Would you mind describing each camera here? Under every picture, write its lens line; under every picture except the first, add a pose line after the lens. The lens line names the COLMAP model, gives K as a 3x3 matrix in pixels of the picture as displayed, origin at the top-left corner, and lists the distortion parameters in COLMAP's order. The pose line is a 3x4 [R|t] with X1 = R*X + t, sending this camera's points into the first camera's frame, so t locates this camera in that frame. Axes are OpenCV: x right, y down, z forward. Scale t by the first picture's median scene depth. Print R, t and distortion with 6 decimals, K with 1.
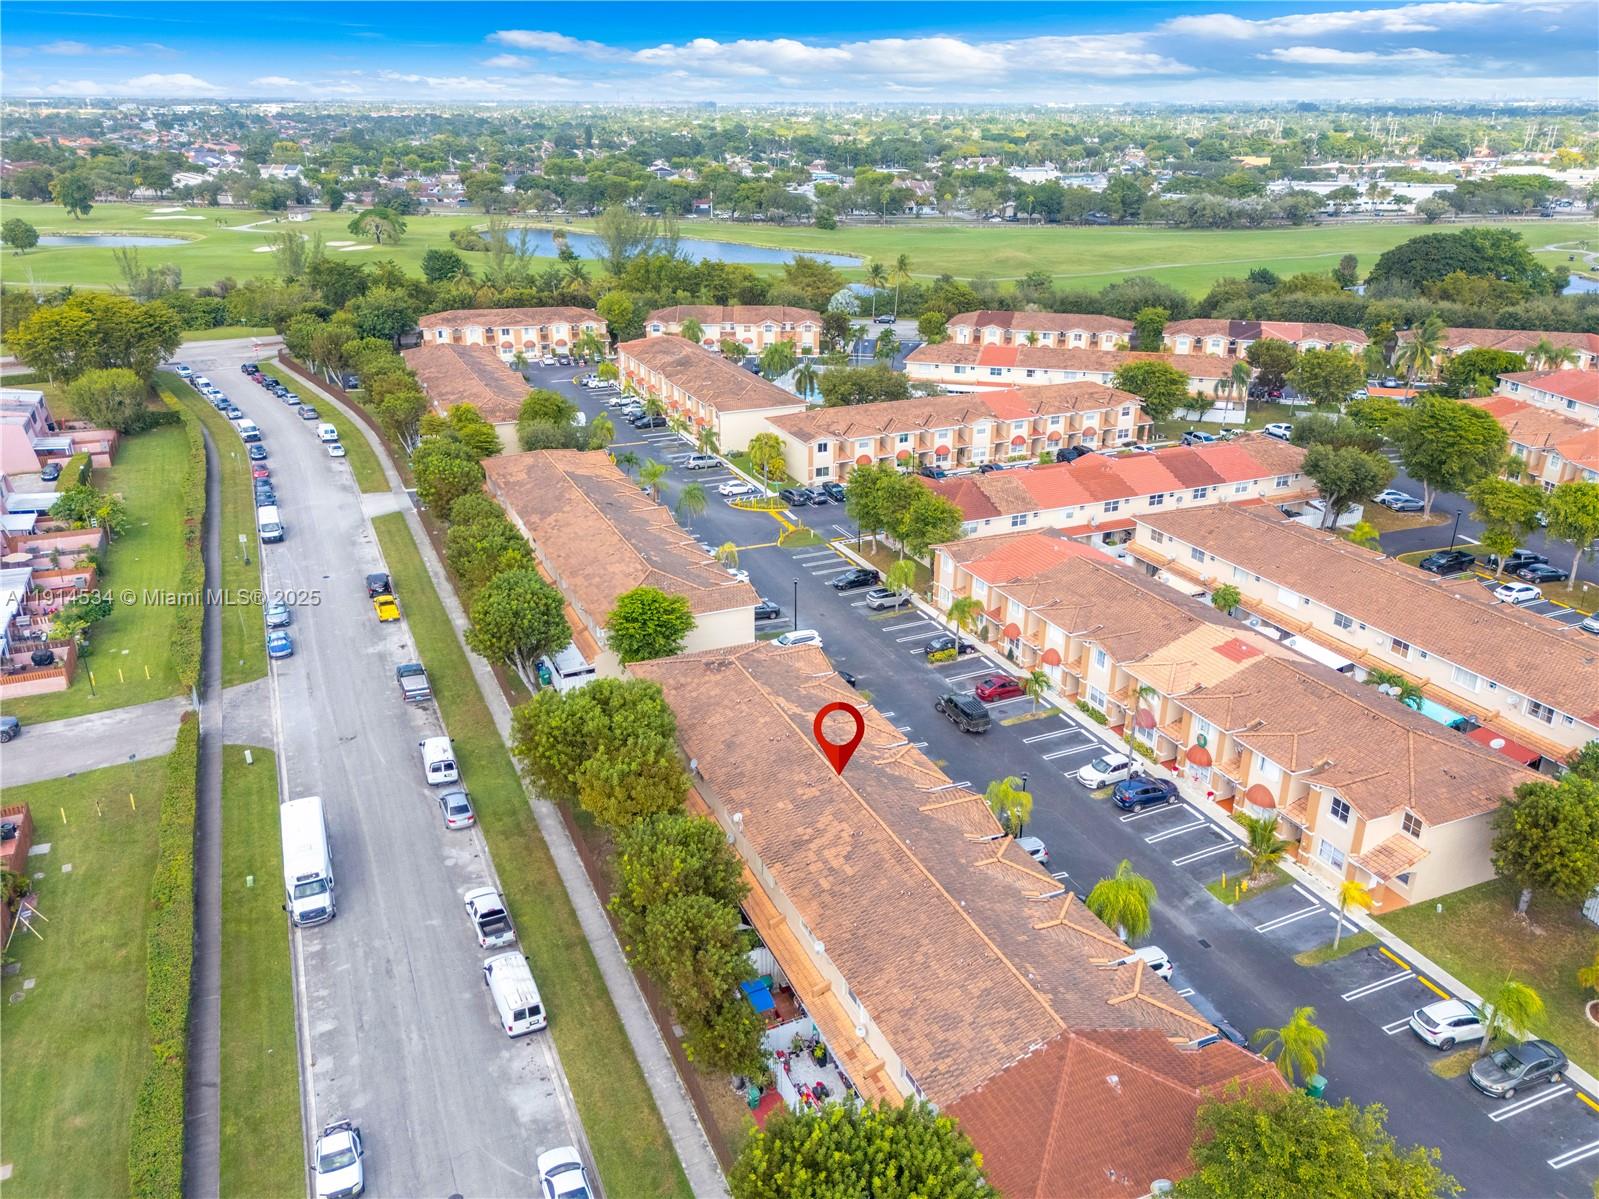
lens RADIAL K [[1154.5, 0, 799.5], [0, 1154.5, 599.5], [0, 0, 1]] dist [0.009458, -0.006296]
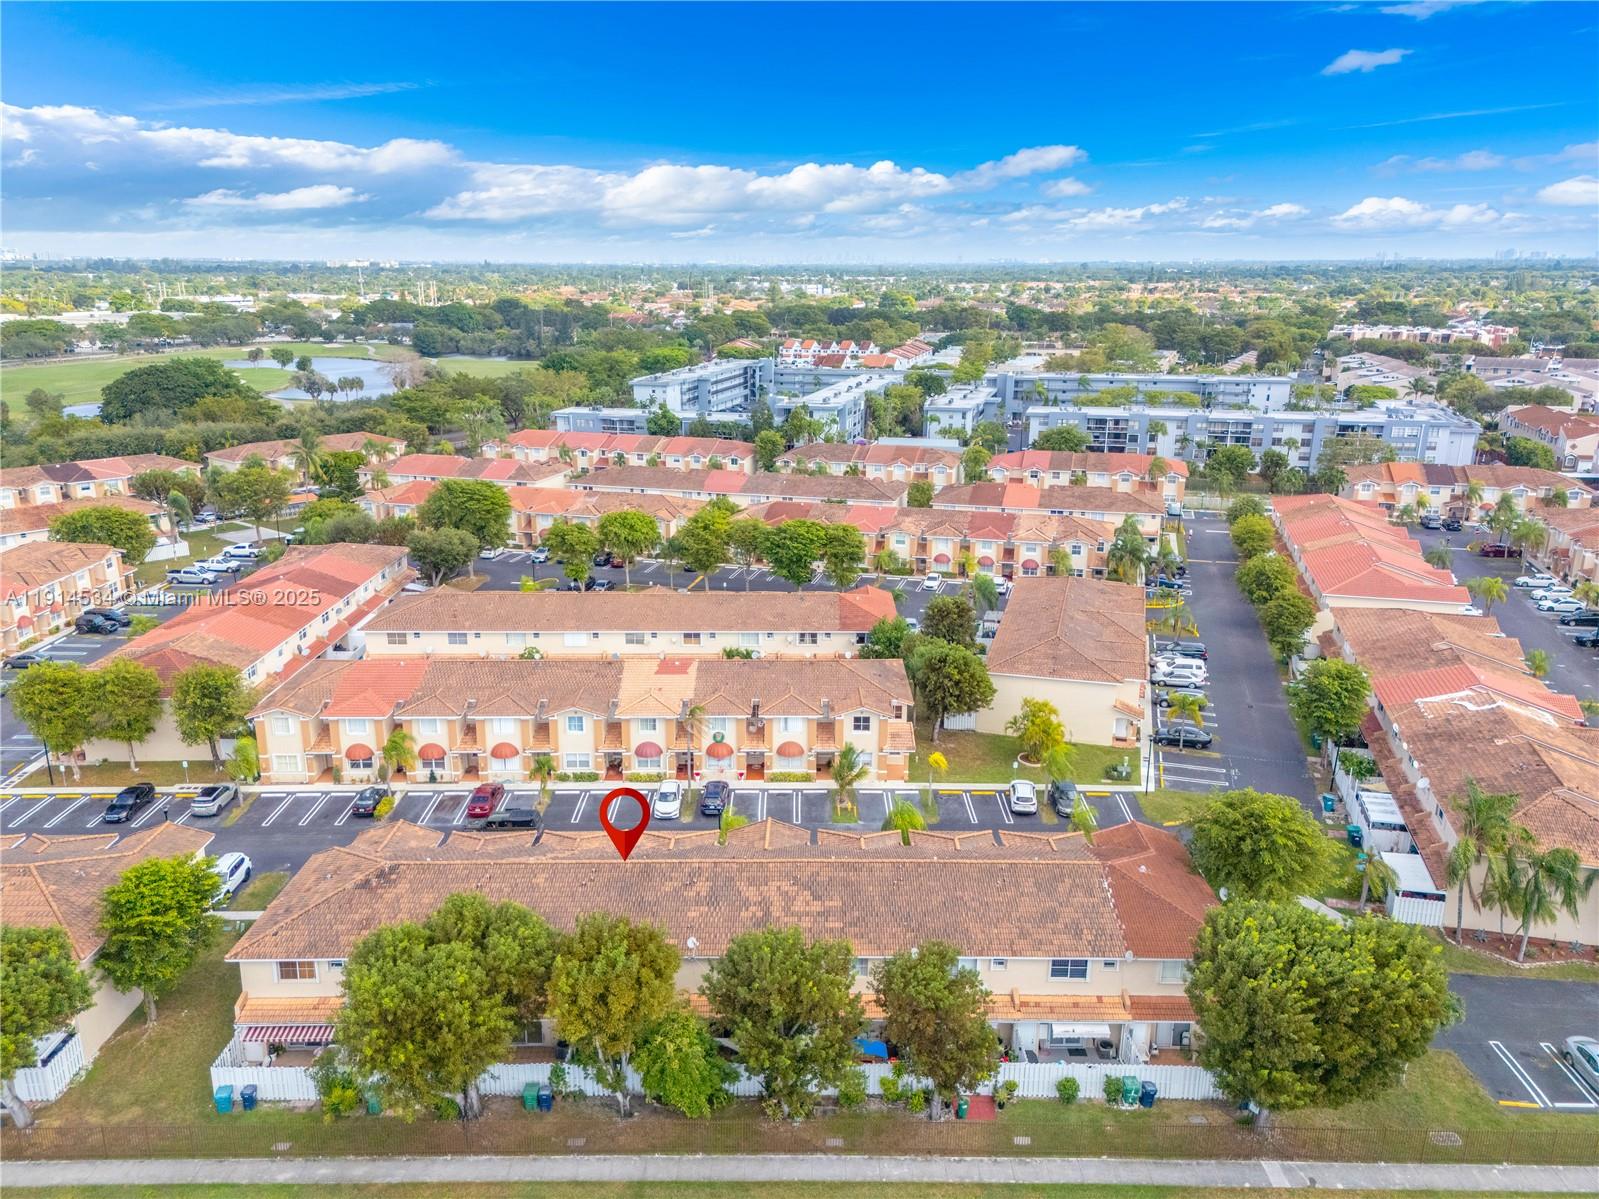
lens RADIAL K [[1154.5, 0, 799.5], [0, 1154.5, 599.5], [0, 0, 1]] dist [0.009458, -0.006296]
pose [[0.382455, -0.241117, 0.891959, -0.528843], [0.346717, 0.932259, 0.103346, -0.084479], [-0.856455, 0.269732, 0.440146, 0.324112]]
